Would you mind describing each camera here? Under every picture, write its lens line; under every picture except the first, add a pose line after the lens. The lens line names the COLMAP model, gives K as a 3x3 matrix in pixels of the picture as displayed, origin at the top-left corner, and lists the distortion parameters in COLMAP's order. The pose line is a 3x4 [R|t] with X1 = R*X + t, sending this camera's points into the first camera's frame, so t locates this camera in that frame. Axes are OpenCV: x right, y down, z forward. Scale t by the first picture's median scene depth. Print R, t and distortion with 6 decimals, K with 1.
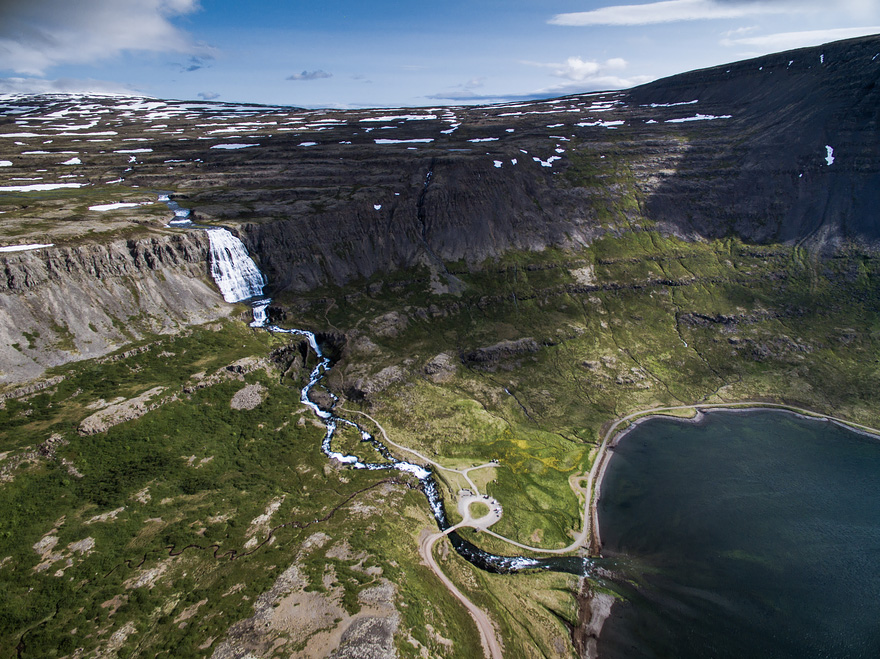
lens RADIAL K [[506.6, 0, 440.6], [0, 506.6, 333.2], [0, 0, 1]] dist [0.005332, 0.000333]
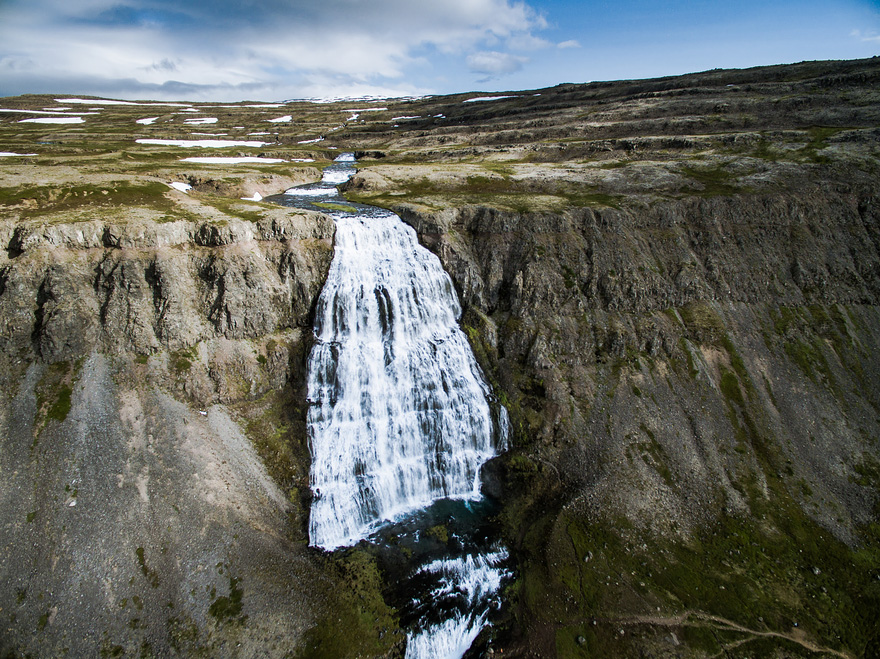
lens RADIAL K [[506.6, 0, 437.6], [0, 506.6, 329.7], [0, 0, 1]] dist [0.005332, 0.000333]
pose [[0.882041, 0.167175, -0.440519, -0.271706], [-0.181924, 0.983272, 0.008884, -0.150419], [0.434635, 0.072305, 0.897699, 0.758953]]
